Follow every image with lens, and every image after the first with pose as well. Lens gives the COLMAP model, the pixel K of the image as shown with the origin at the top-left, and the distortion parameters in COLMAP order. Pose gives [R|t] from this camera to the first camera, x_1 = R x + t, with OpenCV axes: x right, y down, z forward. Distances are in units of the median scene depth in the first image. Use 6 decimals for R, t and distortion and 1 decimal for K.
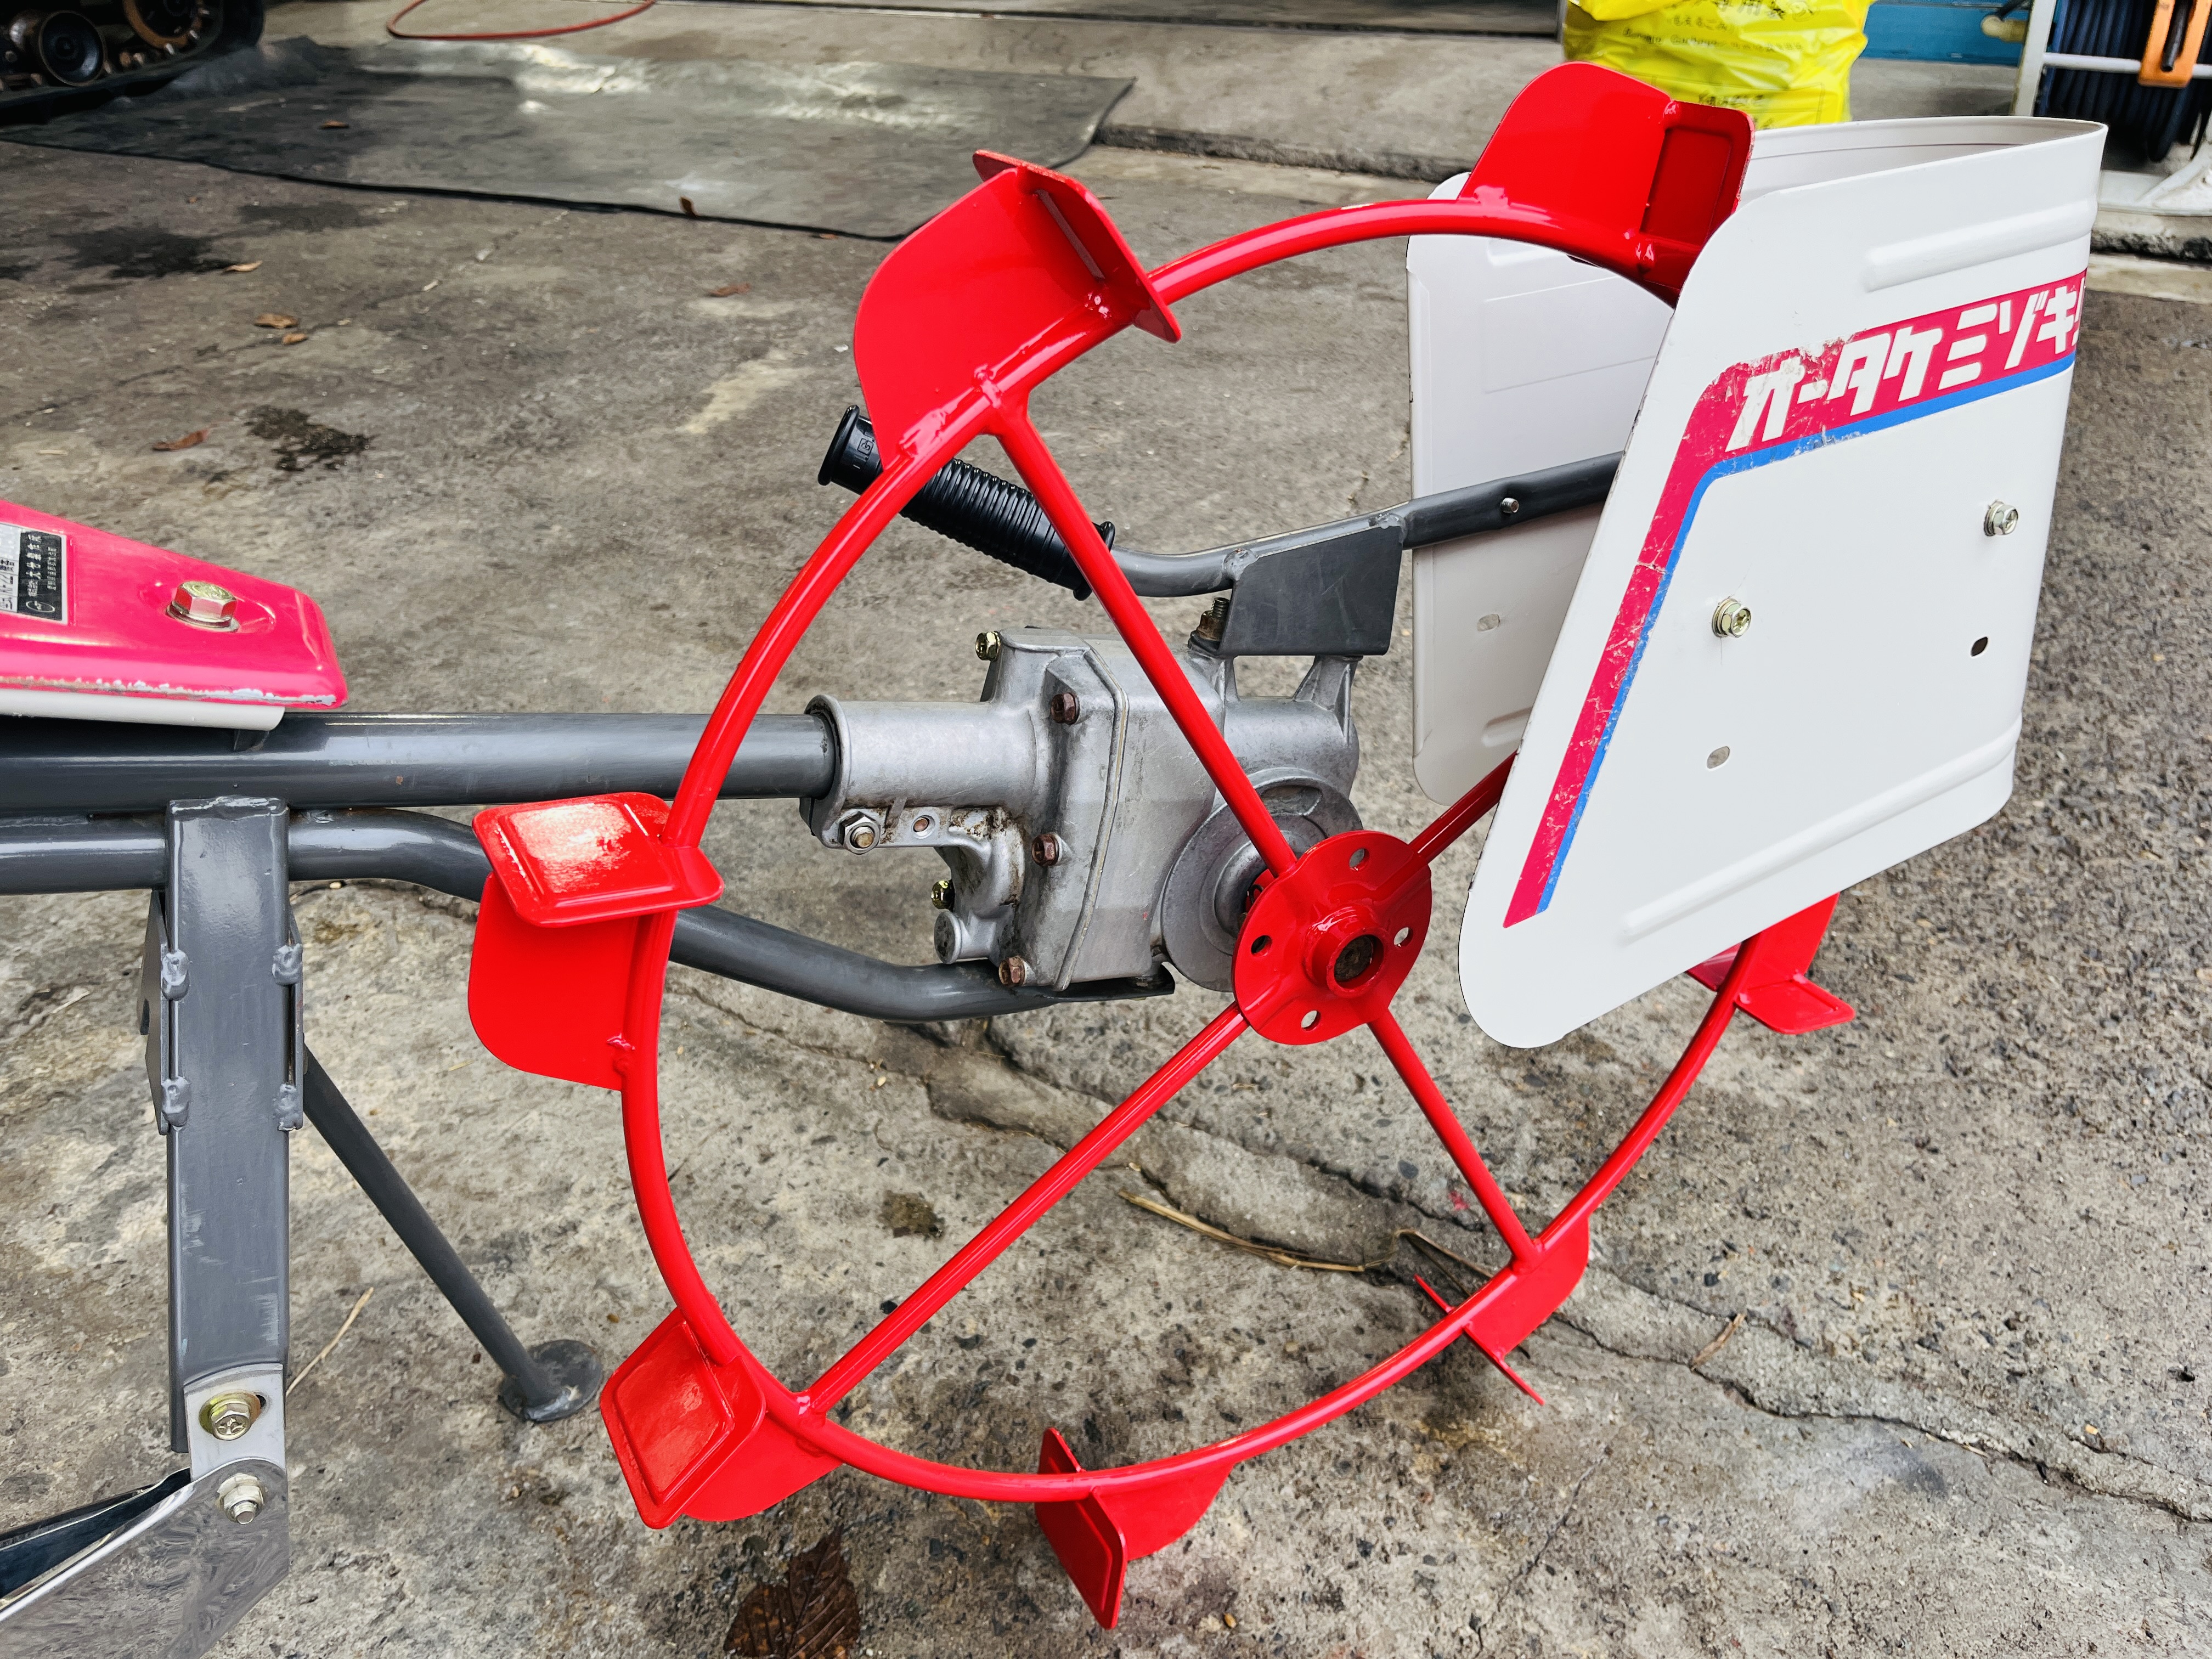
lens RADIAL K [[1681.9, 0, 1119.1], [0, 1681.9, 806.1], [0, 0, 1]] dist [0.068810, -0.112852]
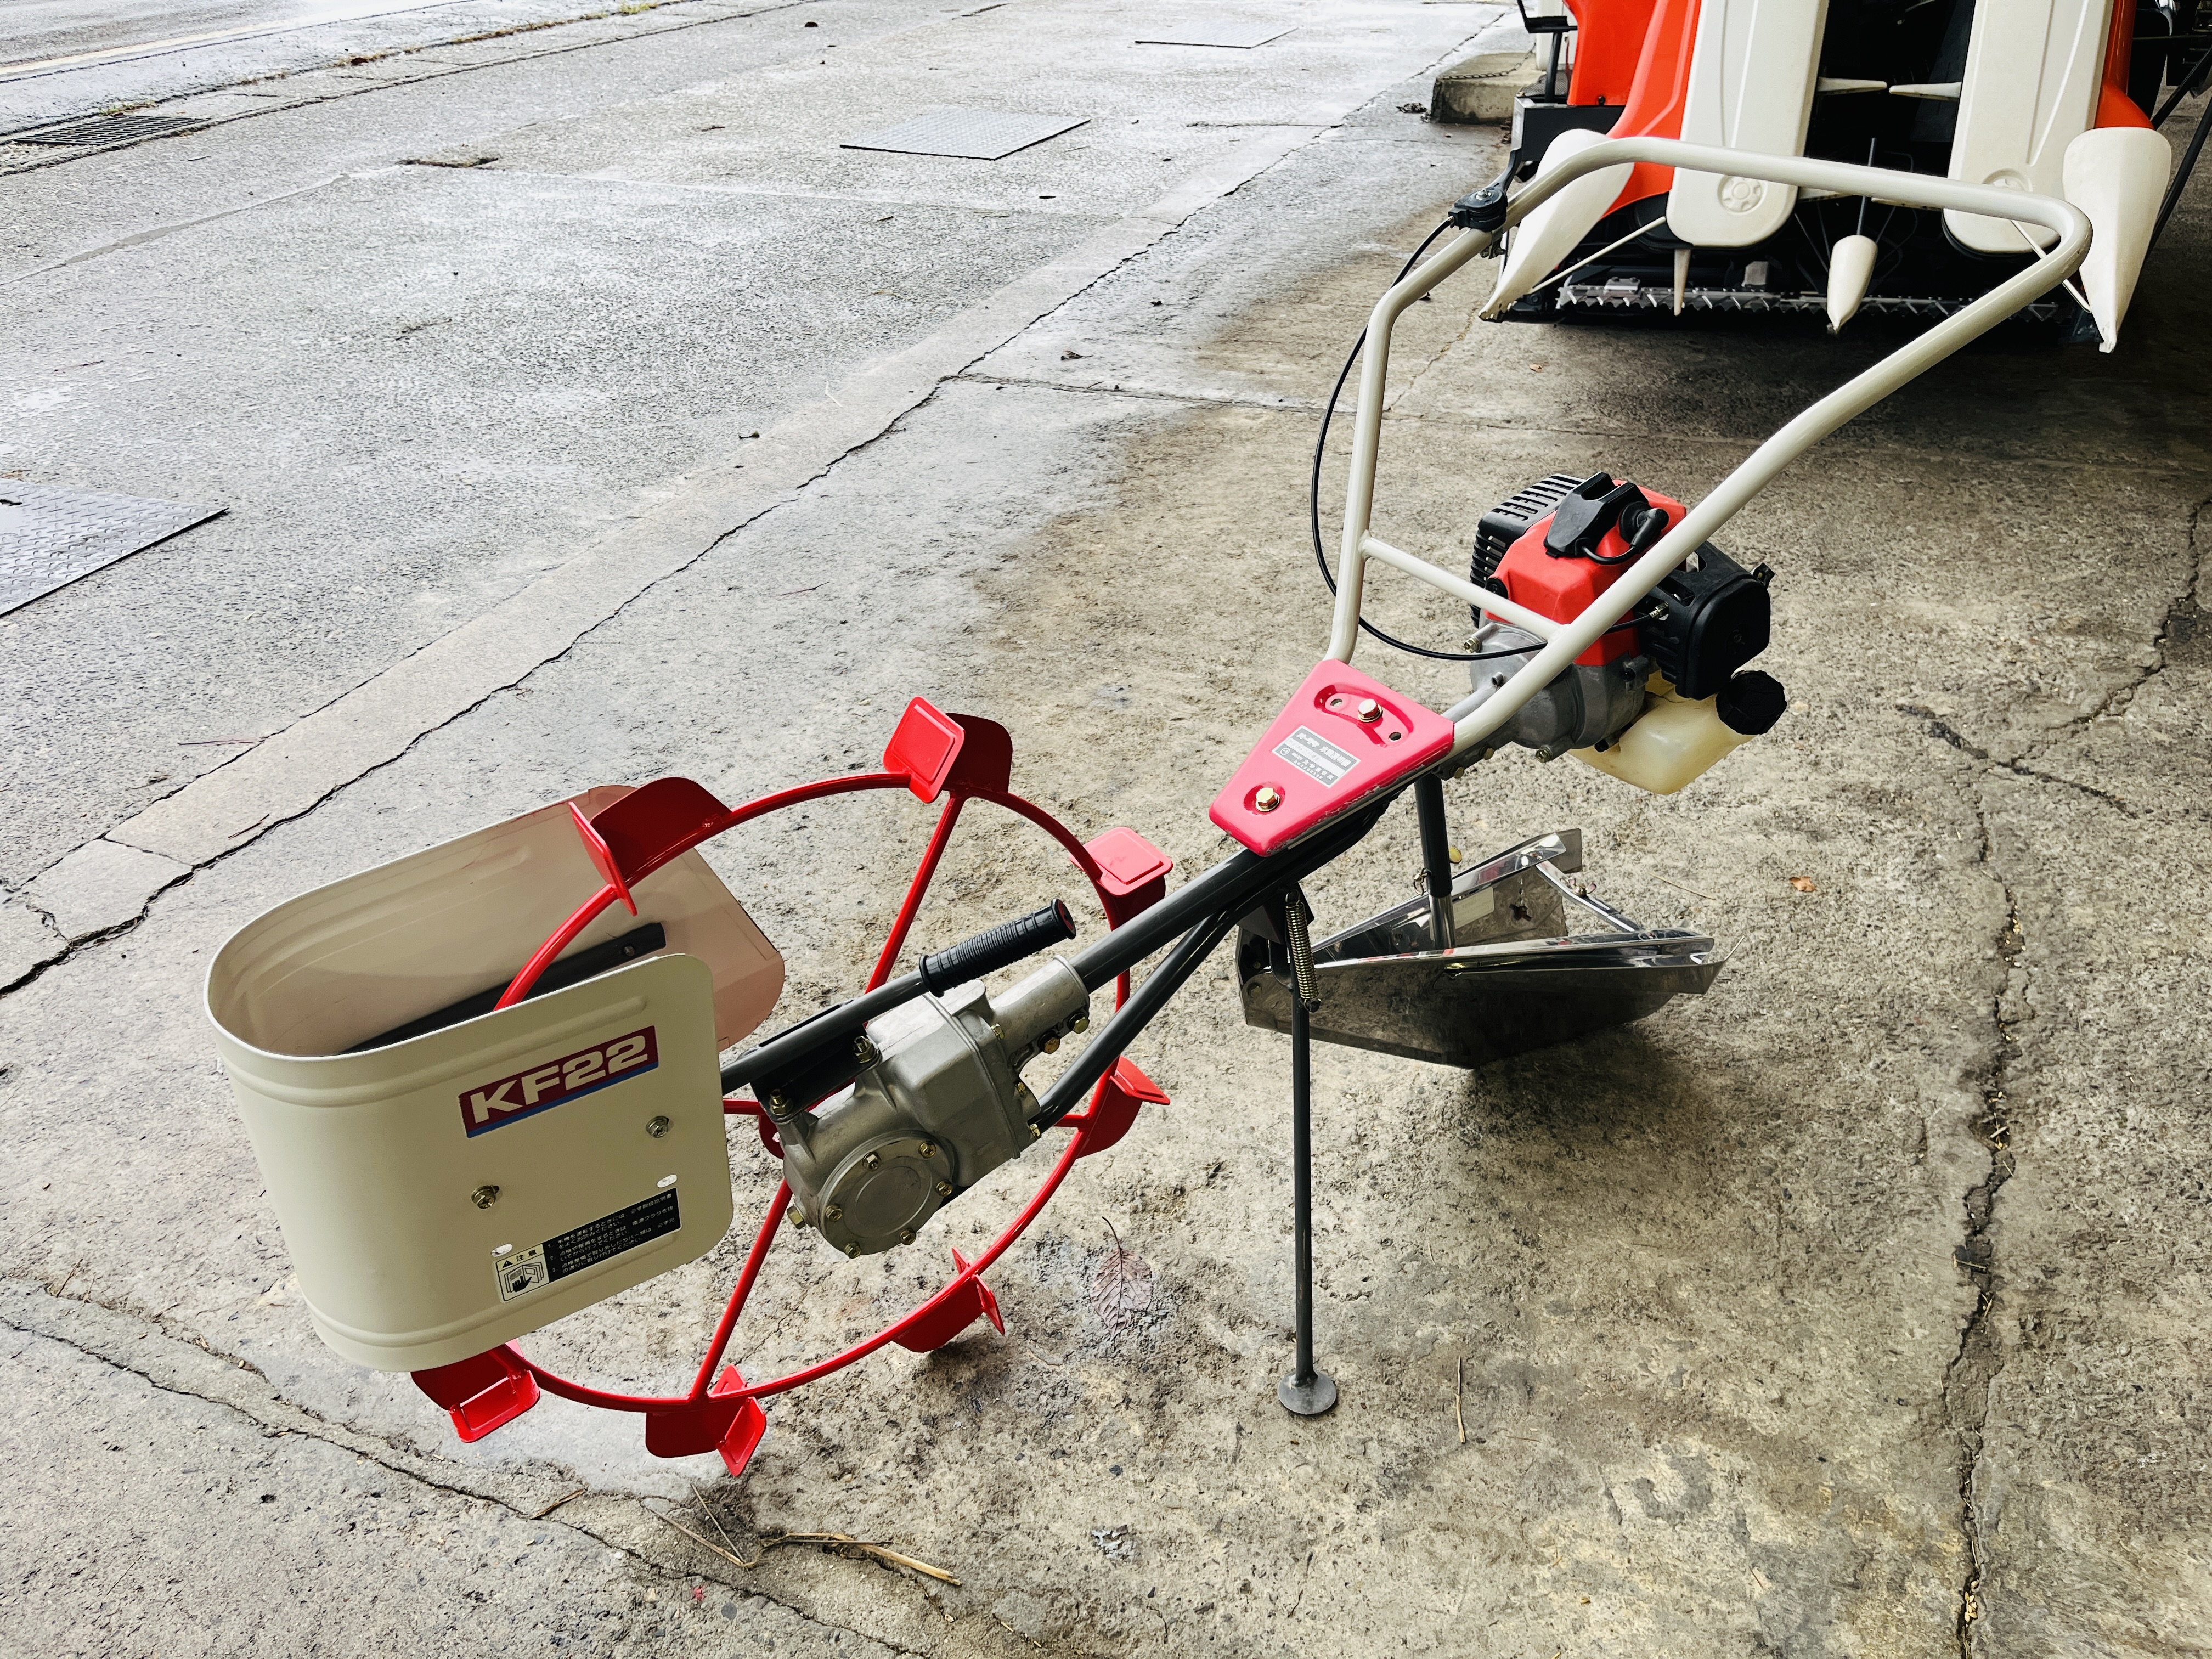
lens RADIAL K [[1670.2, 0, 1101.7], [0, 1670.2, 828.0], [0, 0, 1]] dist [0.061169, -0.092456]
pose [[-0.996797, 0.060967, -0.051761, -0.075188], [-0.017085, 0.469930, 0.882538, -1.180151], [0.078130, 0.880596, -0.467383, 1.108396]]
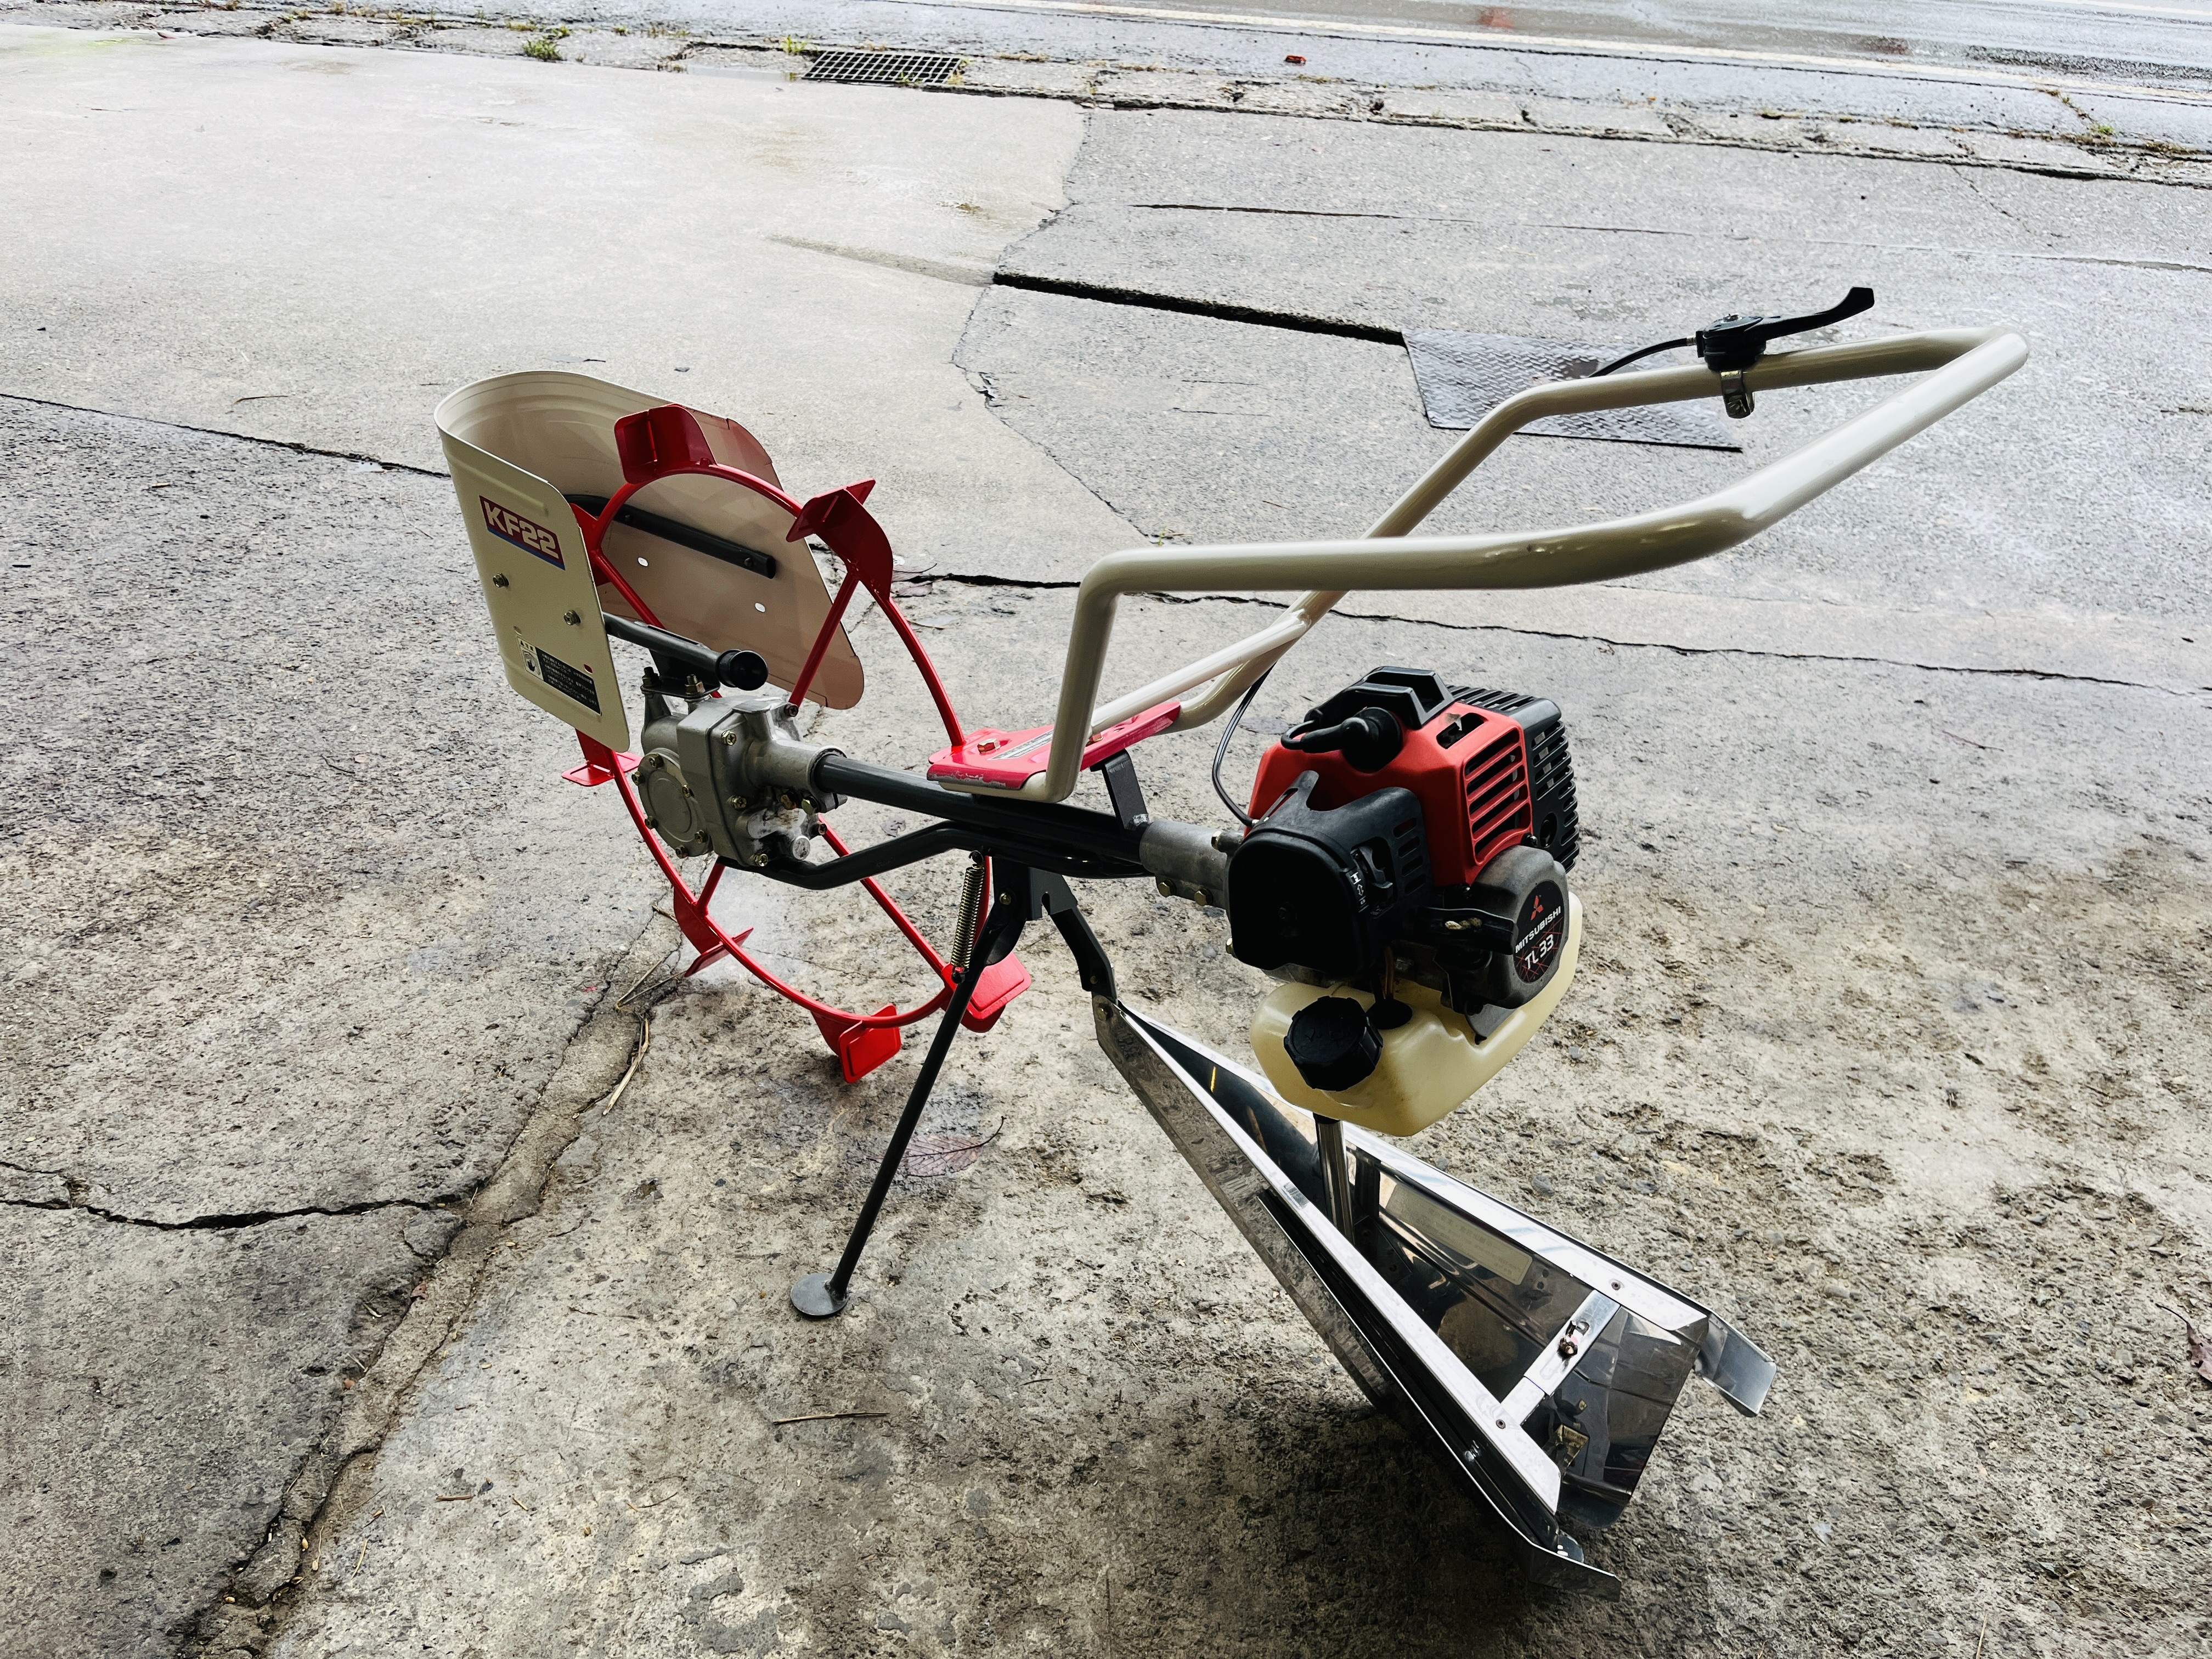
lens RADIAL K [[1670.2, 0, 1101.7], [0, 1670.2, 828.0], [0, 0, 1]] dist [0.061169, -0.092456]
pose [[-0.351392, -0.507524, 0.786729, -1.297688], [0.426963, 0.660974, 0.617102, -0.742812], [-0.833202, 0.552750, -0.015567, 0.481574]]
